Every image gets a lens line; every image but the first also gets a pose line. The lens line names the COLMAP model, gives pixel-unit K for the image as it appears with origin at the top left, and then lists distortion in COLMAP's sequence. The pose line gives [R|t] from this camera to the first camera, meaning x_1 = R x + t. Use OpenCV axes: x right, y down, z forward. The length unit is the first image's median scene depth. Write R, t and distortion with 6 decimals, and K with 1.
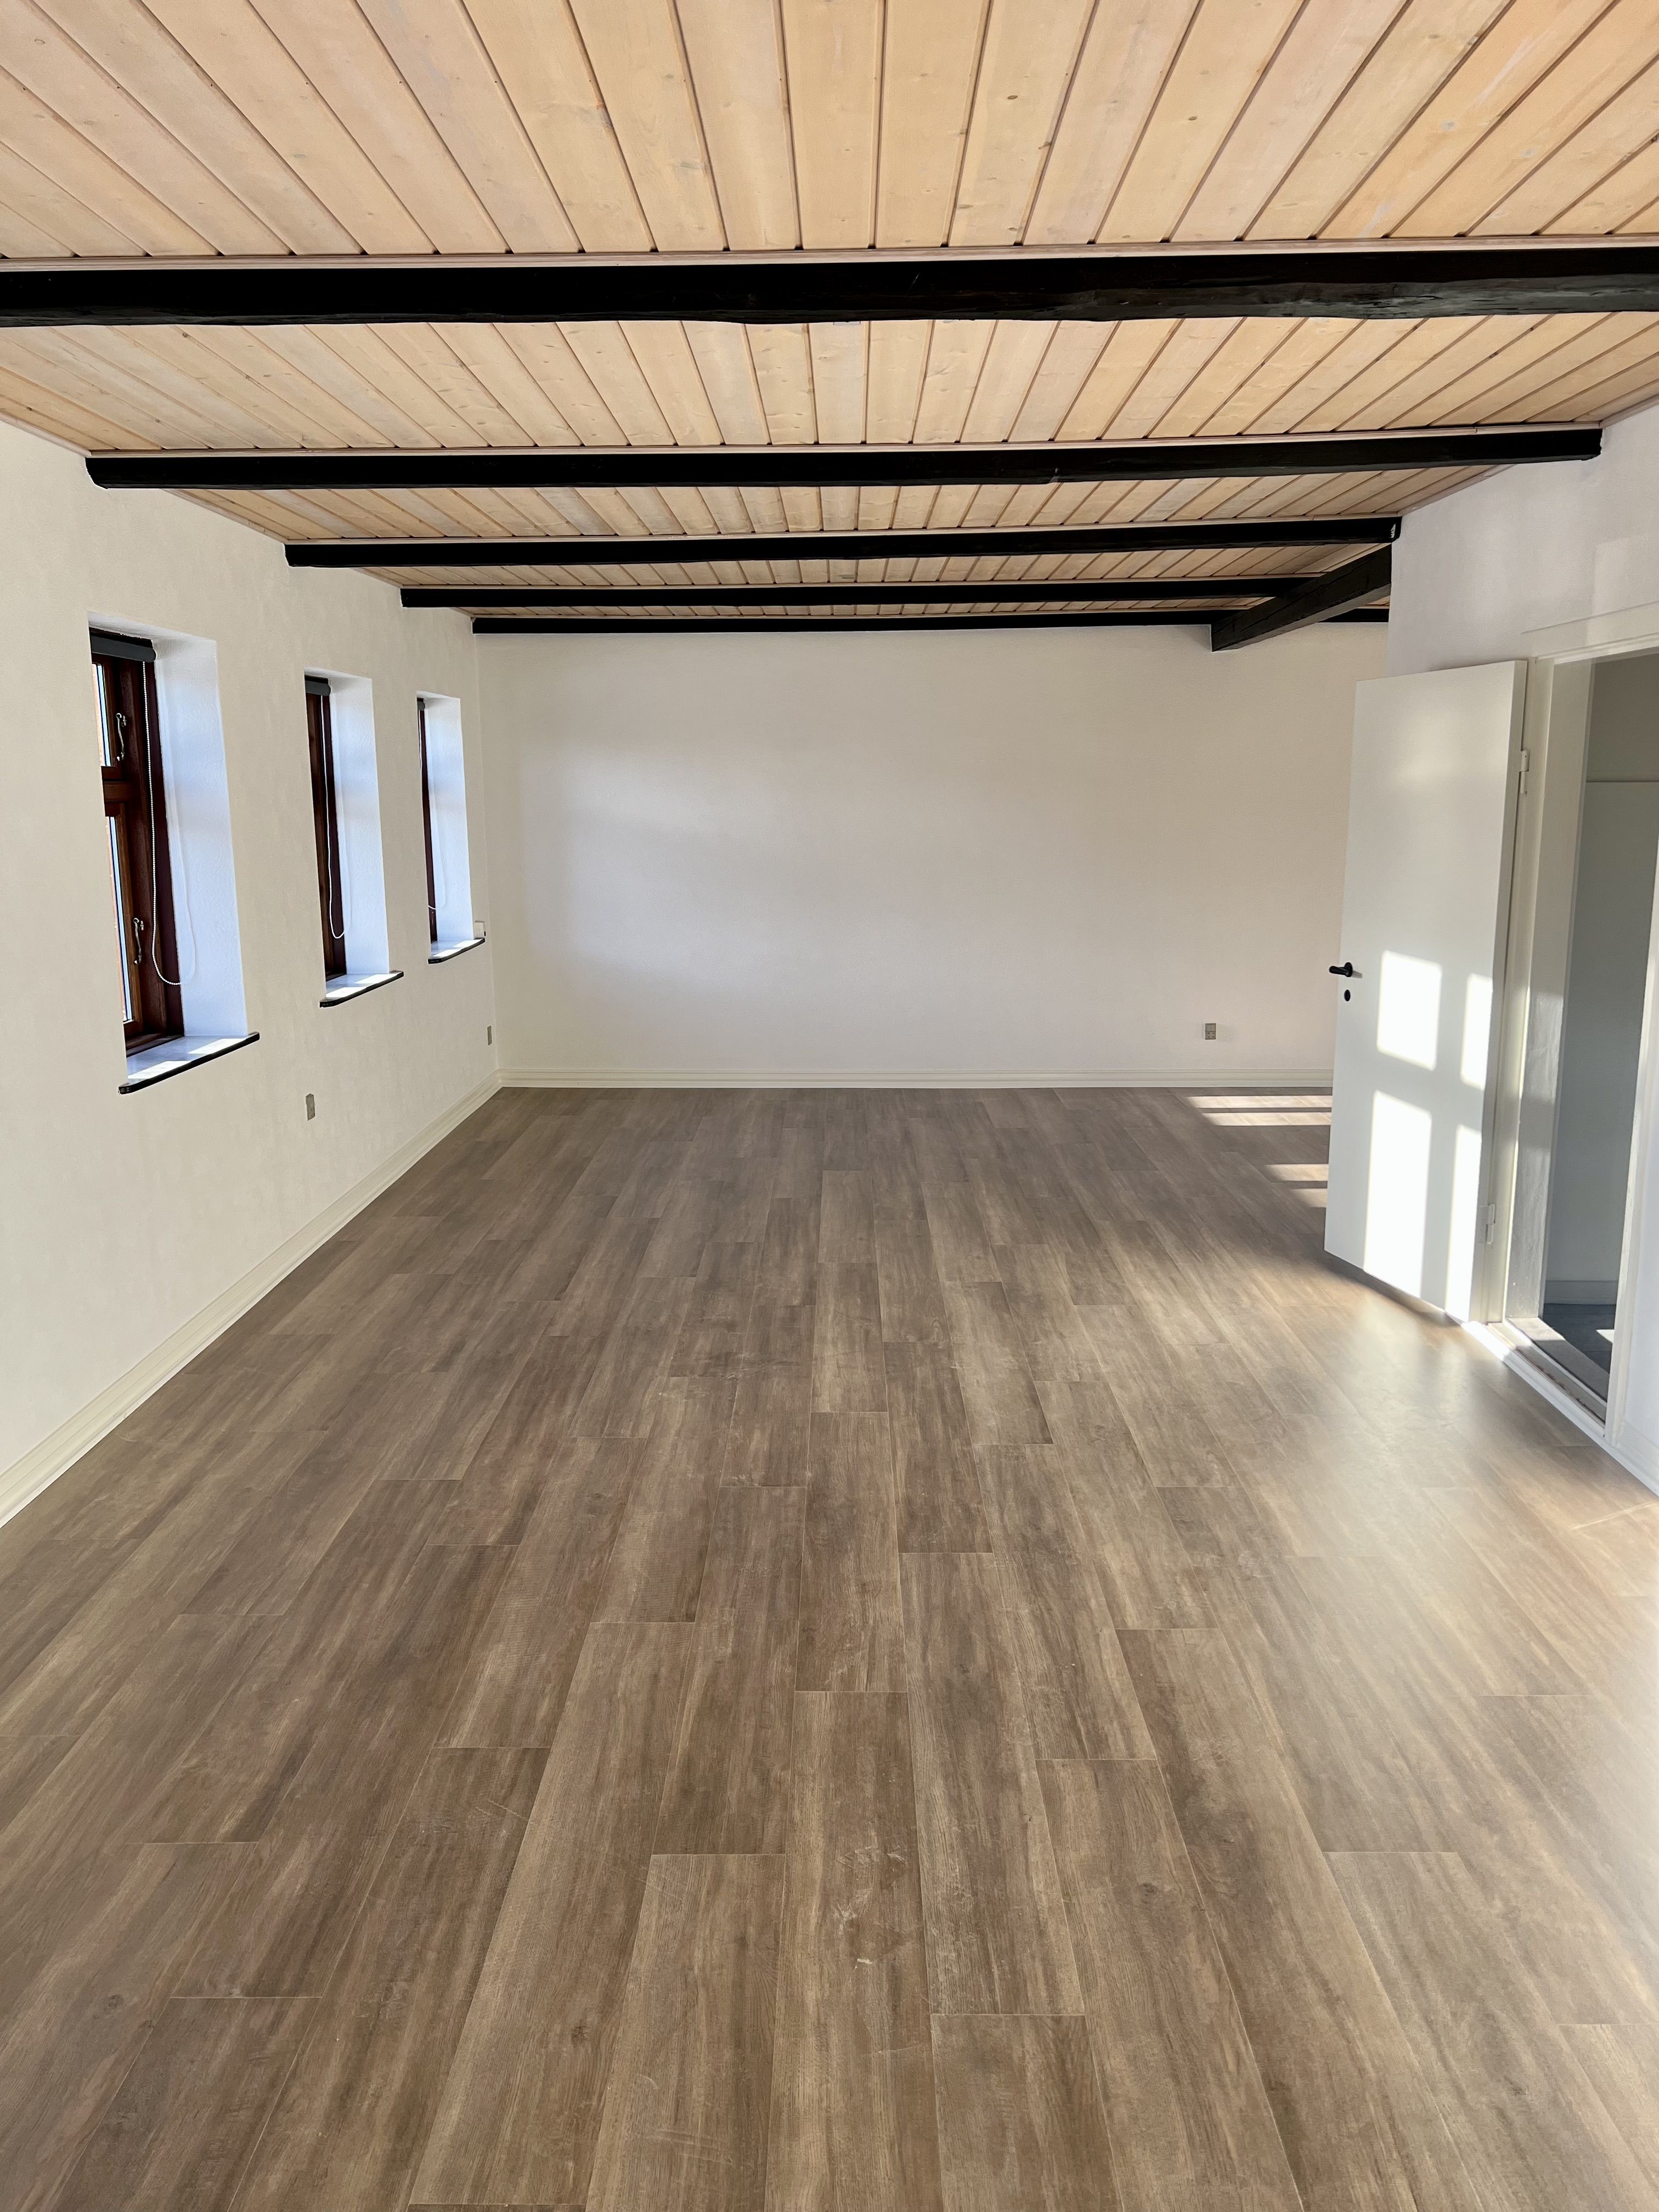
lens RADIAL K [[1659.1, 0, 833.9], [0, 1659.1, 1098.5], [0, 0, 1]] dist [-0.063222, -0.002857]
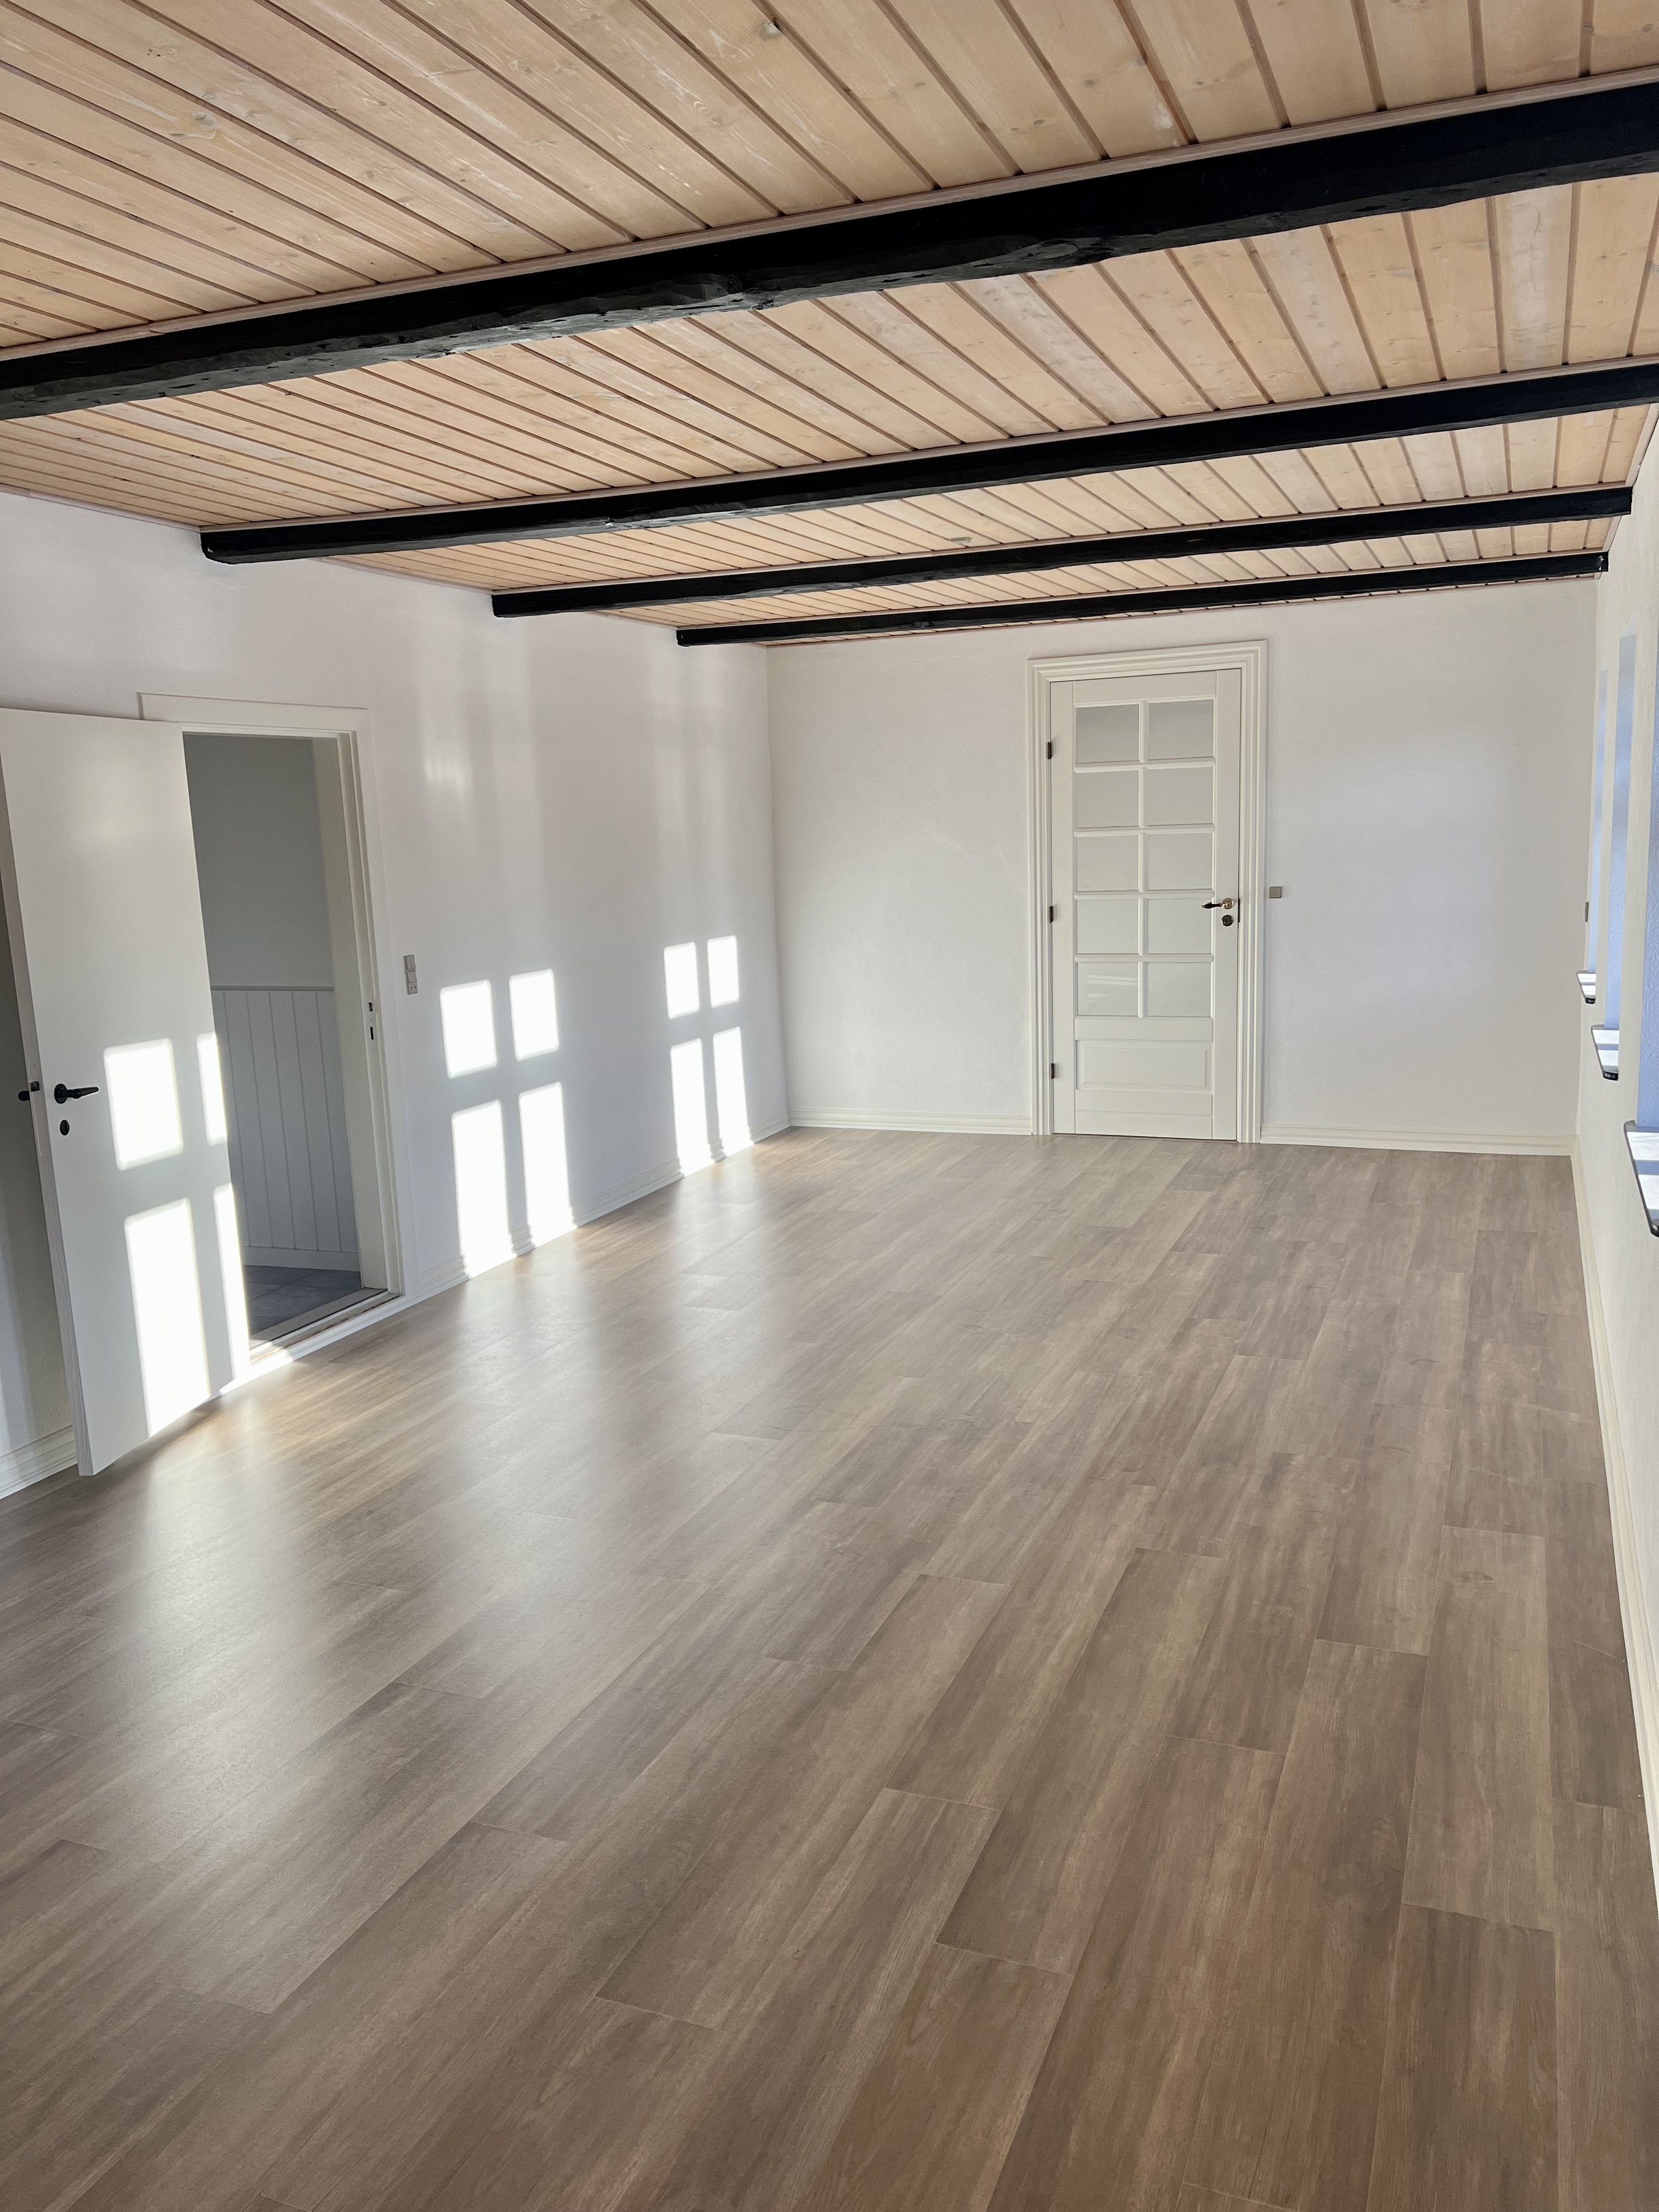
lens RADIAL K [[1659.1, 0, 835.6], [0, 1659.1, 1114.9], [0, 0, 1]] dist [-0.063222, -0.002857]
pose [[-0.929393, -0.022488, 0.368405, -0.387035], [0.111778, 0.934119, 0.339008, -0.378912], [-0.351757, 0.356252, -0.865651, 2.046525]]
